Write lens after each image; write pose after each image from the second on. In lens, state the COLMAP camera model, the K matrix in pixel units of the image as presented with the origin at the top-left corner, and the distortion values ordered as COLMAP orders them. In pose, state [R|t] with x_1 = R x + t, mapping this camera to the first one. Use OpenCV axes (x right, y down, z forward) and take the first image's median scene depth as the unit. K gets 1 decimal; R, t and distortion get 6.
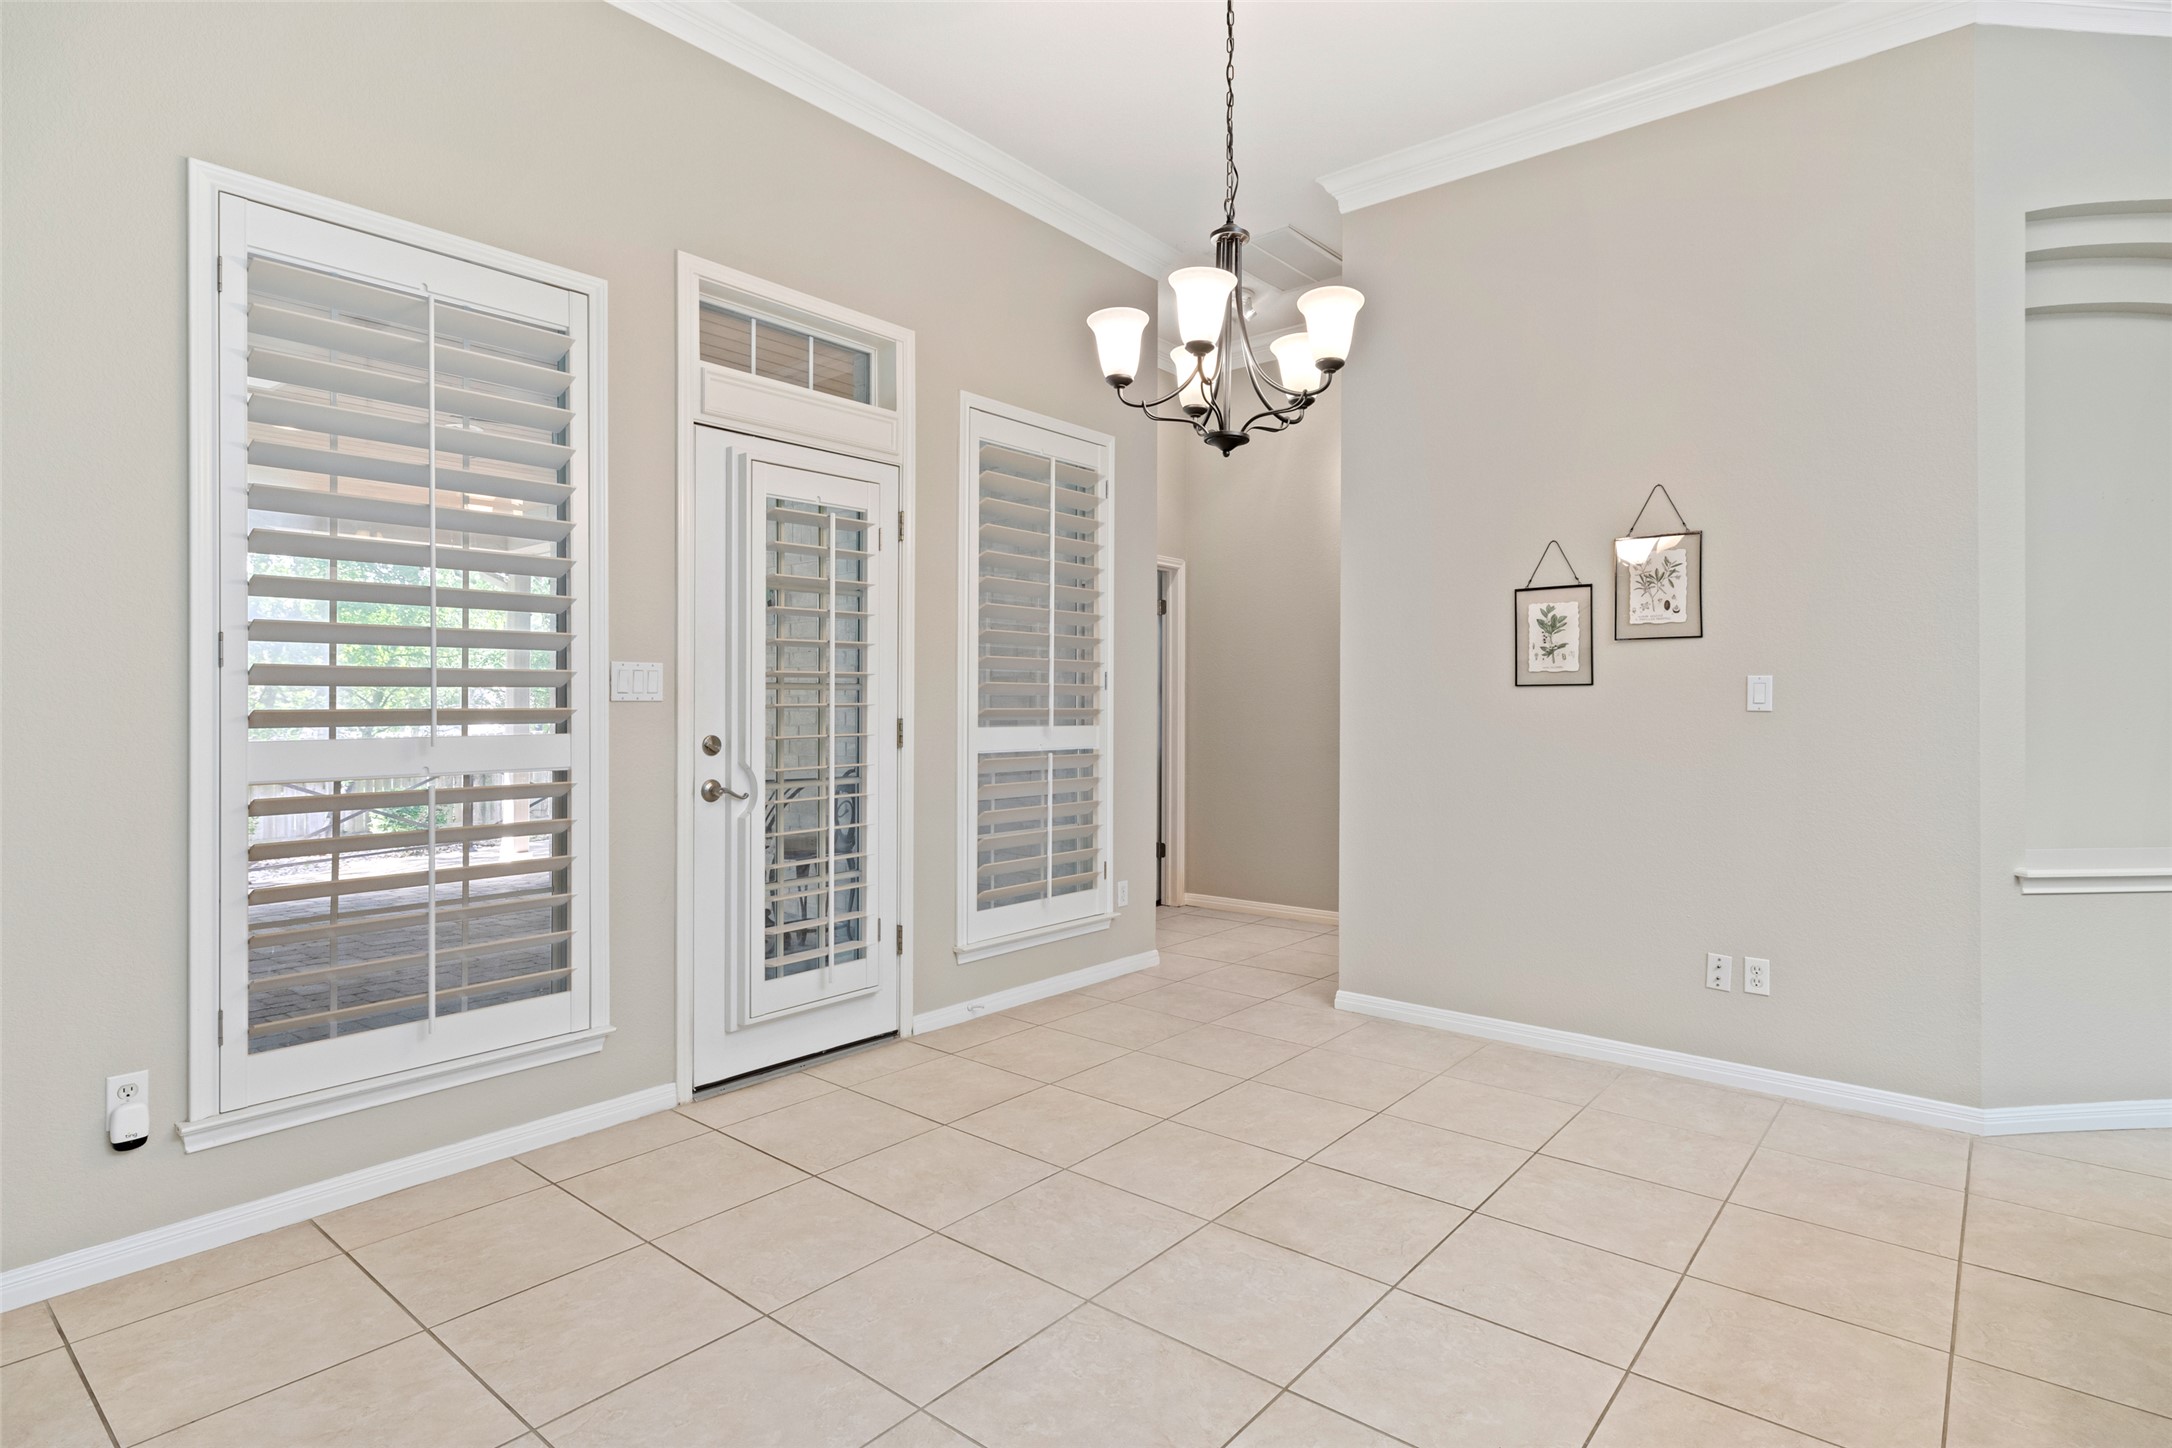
lens RADIAL K [[1104.4, 0, 1091.8], [0, 1104.4, 698.5], [0, 0, 1]] dist [0.002640, 0.000800]
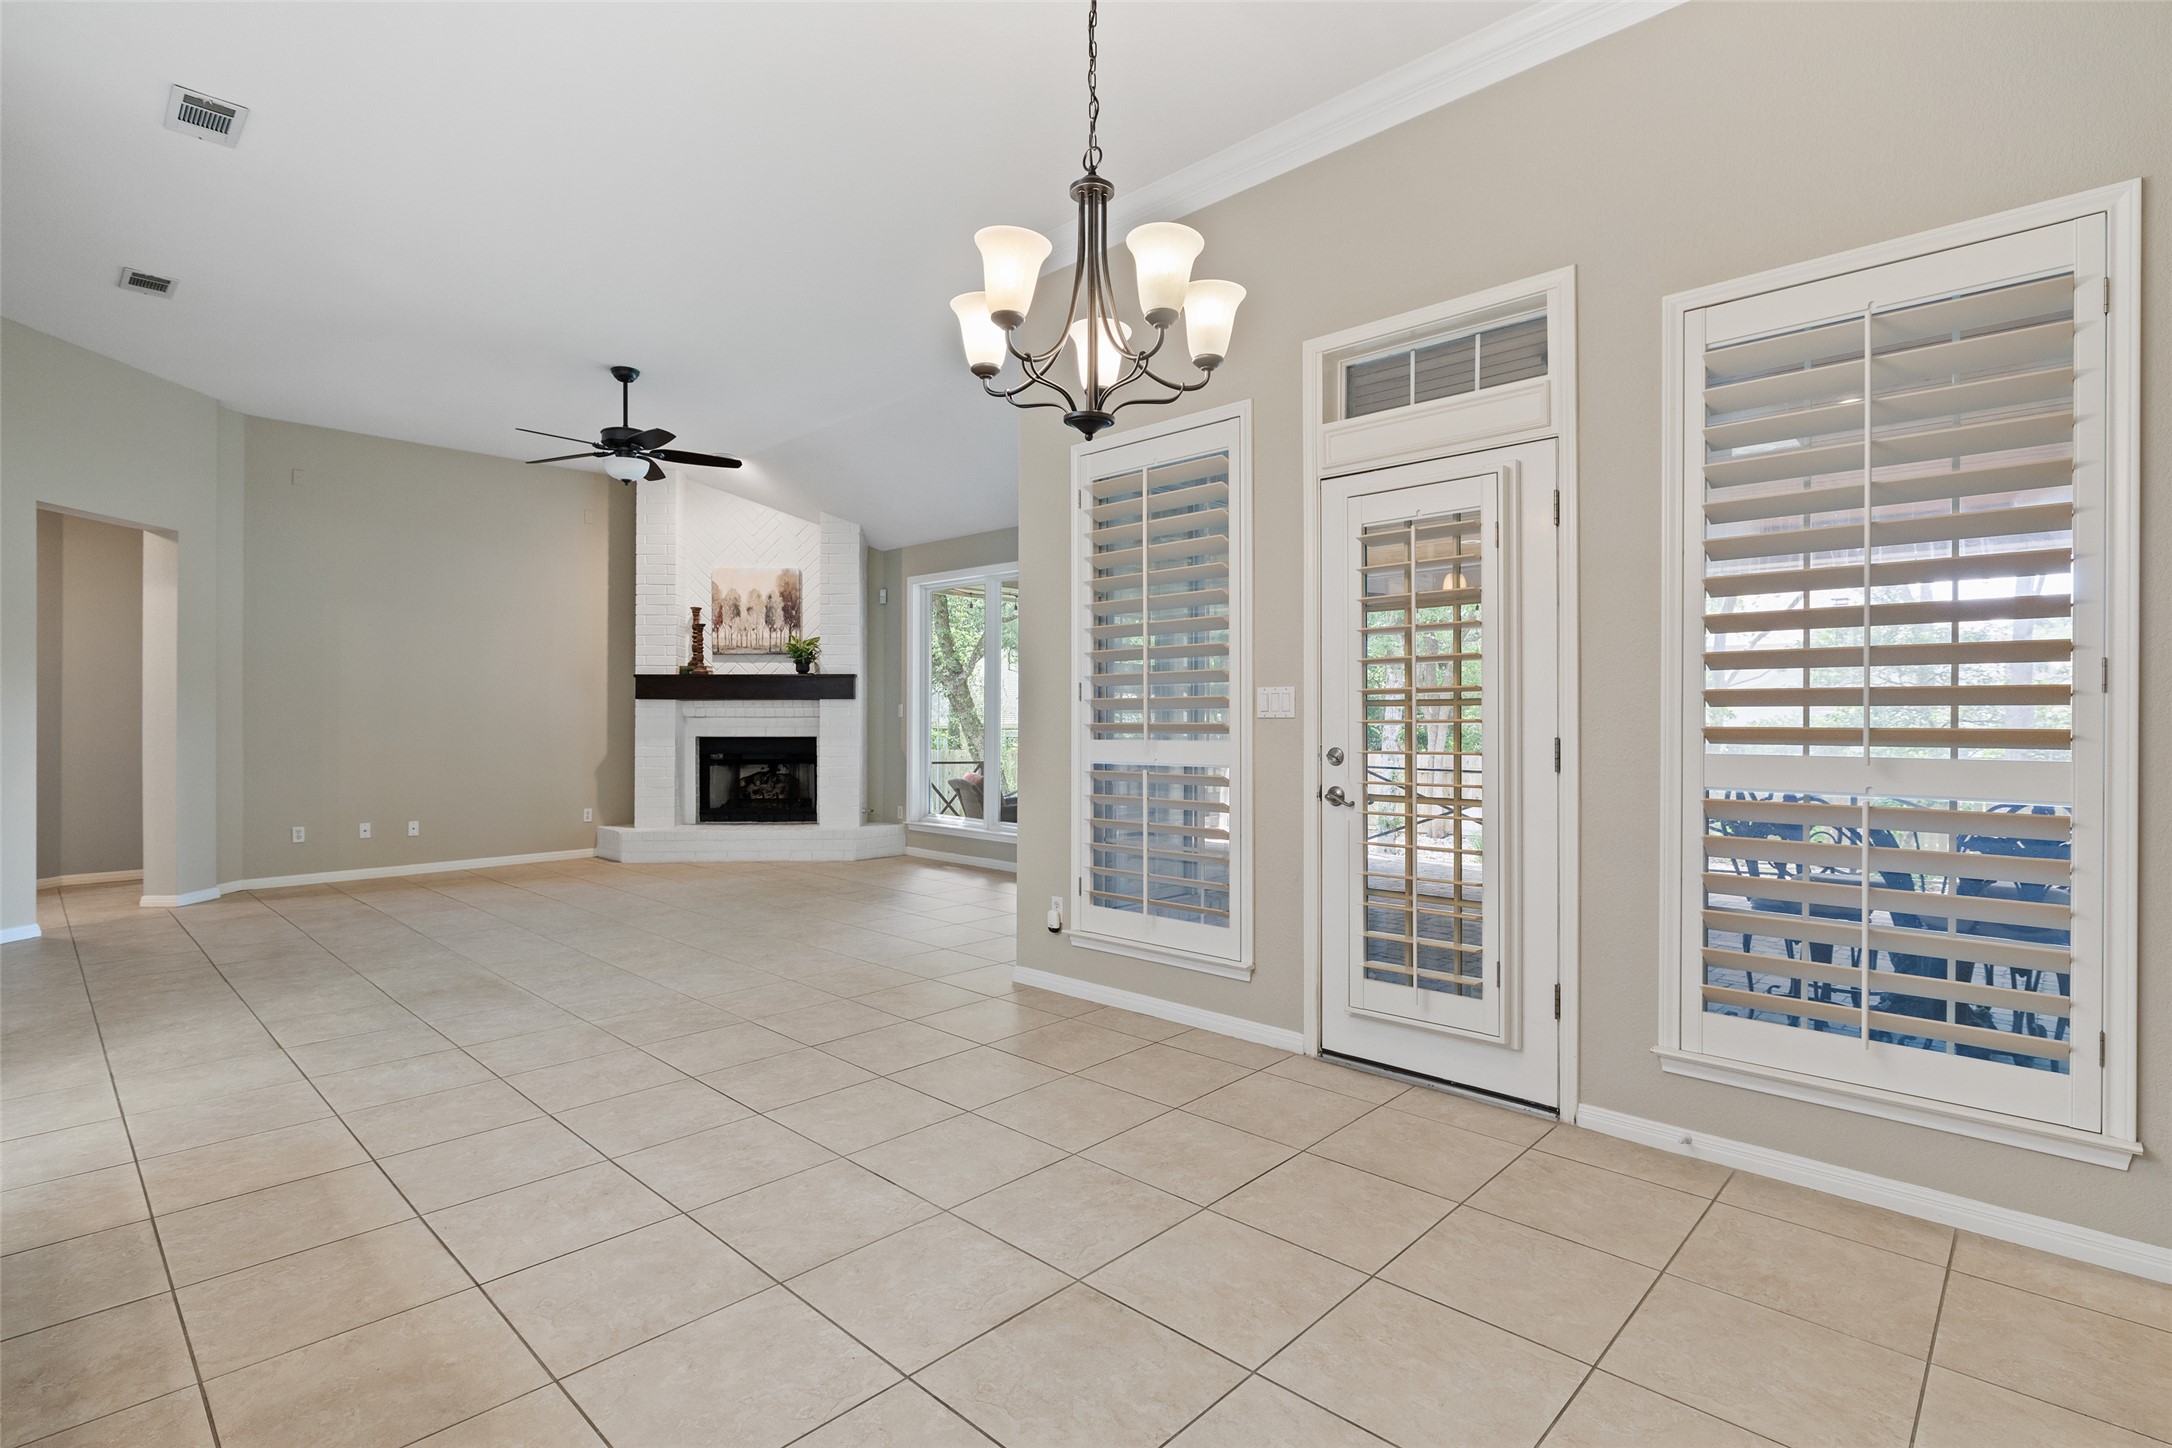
lens RADIAL K [[1035.4, 0, 1086.0], [0, 1035.4, 724.0], [0, 0, 1]] dist [-0.004390, 0.001161]
pose [[-0.069137, 0.001440, -0.997606, 0.752339], [0.002987, 0.999995, 0.001237, 0.006948], [0.997603, -0.002894, -0.069140, 0.831050]]
